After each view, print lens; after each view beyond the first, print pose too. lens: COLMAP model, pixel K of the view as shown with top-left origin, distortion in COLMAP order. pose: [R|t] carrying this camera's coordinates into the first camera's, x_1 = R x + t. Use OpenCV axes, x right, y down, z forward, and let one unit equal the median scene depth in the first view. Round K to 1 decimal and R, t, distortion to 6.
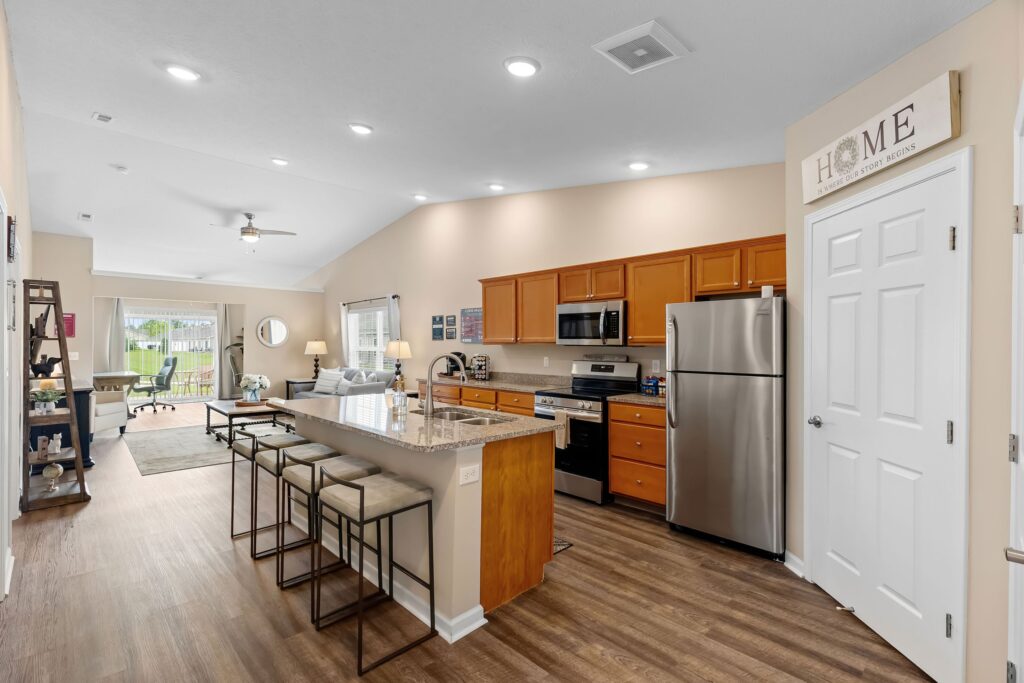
lens RADIAL K [[460.7, 0, 510.0], [0, 460.7, 341.5], [0, 0, 1]] dist [0.003898, -0.000266]
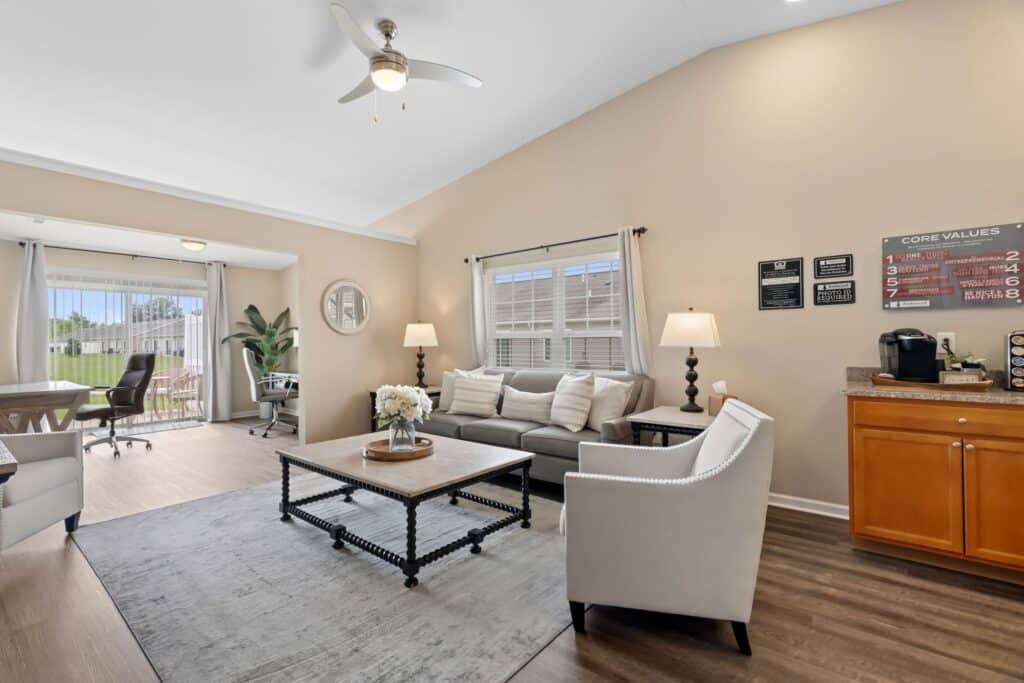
lens RADIAL K [[461.0, 0, 514.9], [0, 461.0, 342.1], [0, 0, 1]] dist [0.004229, 0.000132]
pose [[0.992169, -0.008979, 0.124578, -0.659353], [0.008363, 0.999950, 0.005467, 0.036316], [-0.124621, -0.004383, 0.992195, 0.715419]]
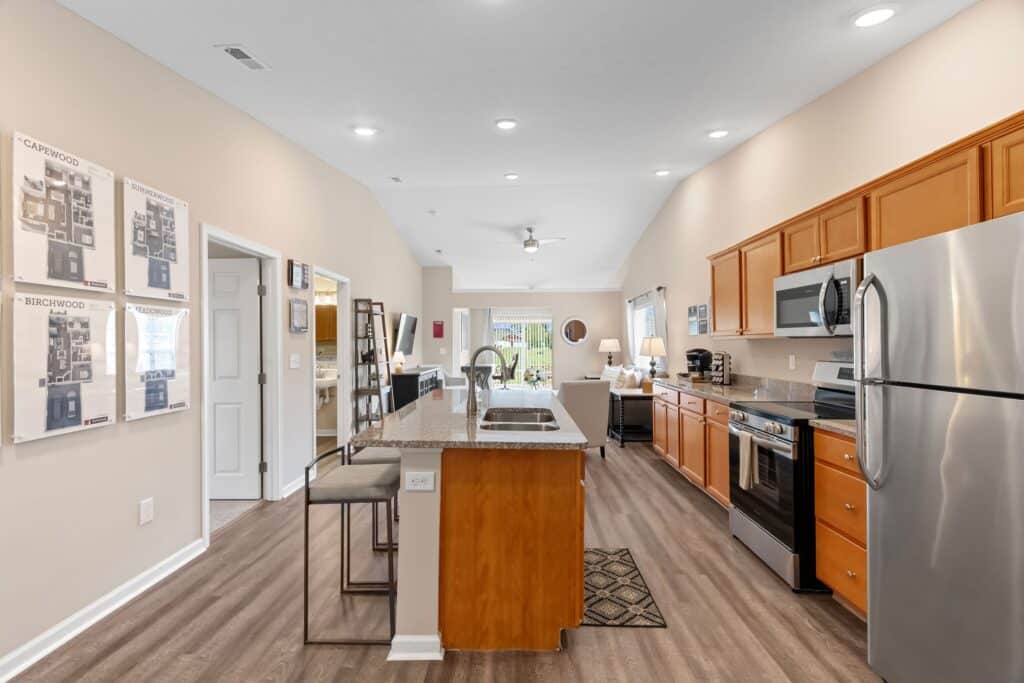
lens RADIAL K [[460.7, 0, 510.0], [0, 460.7, 341.5], [0, 0, 1]] dist [0.003898, -0.000266]
pose [[0.696085, -0.008568, -0.717909, 0.287021], [0.009316, 0.999952, -0.002901, 0.011209], [0.717899, -0.004669, 0.696131, 0.219654]]
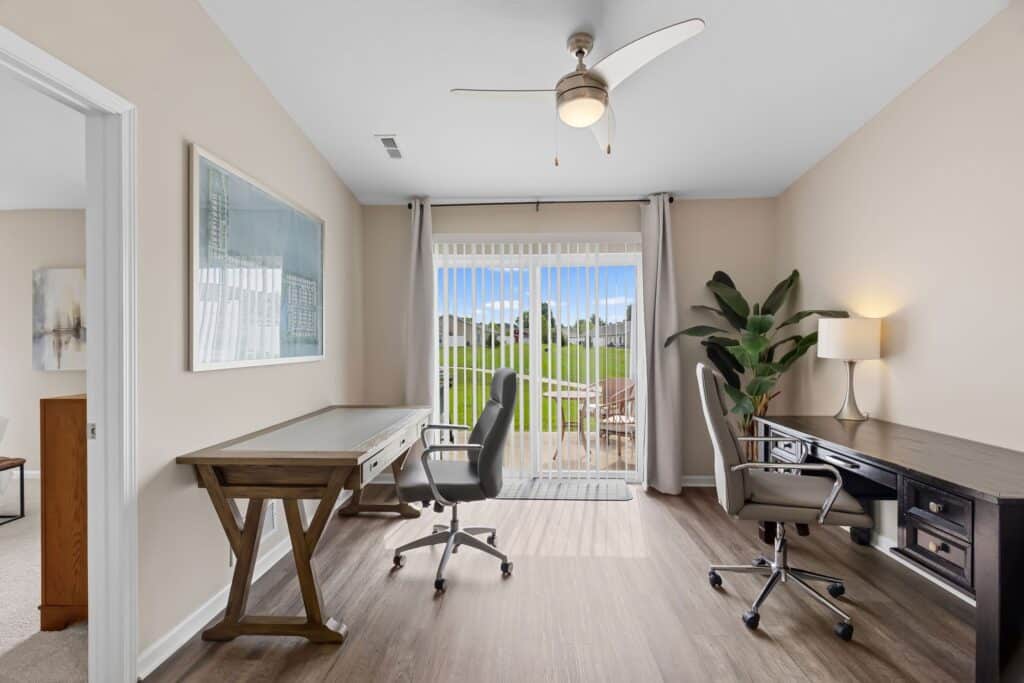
lens RADIAL K [[465.7, 0, 493.9], [0, 465.7, 342.0], [0, 0, 1]] dist [0.000363, -0.000094]
pose [[0.660791, -0.000255, -0.750570, -0.984330], [0.008099, 0.999944, 0.006790, 0.026118], [0.750526, -0.010566, 0.660756, 1.510127]]
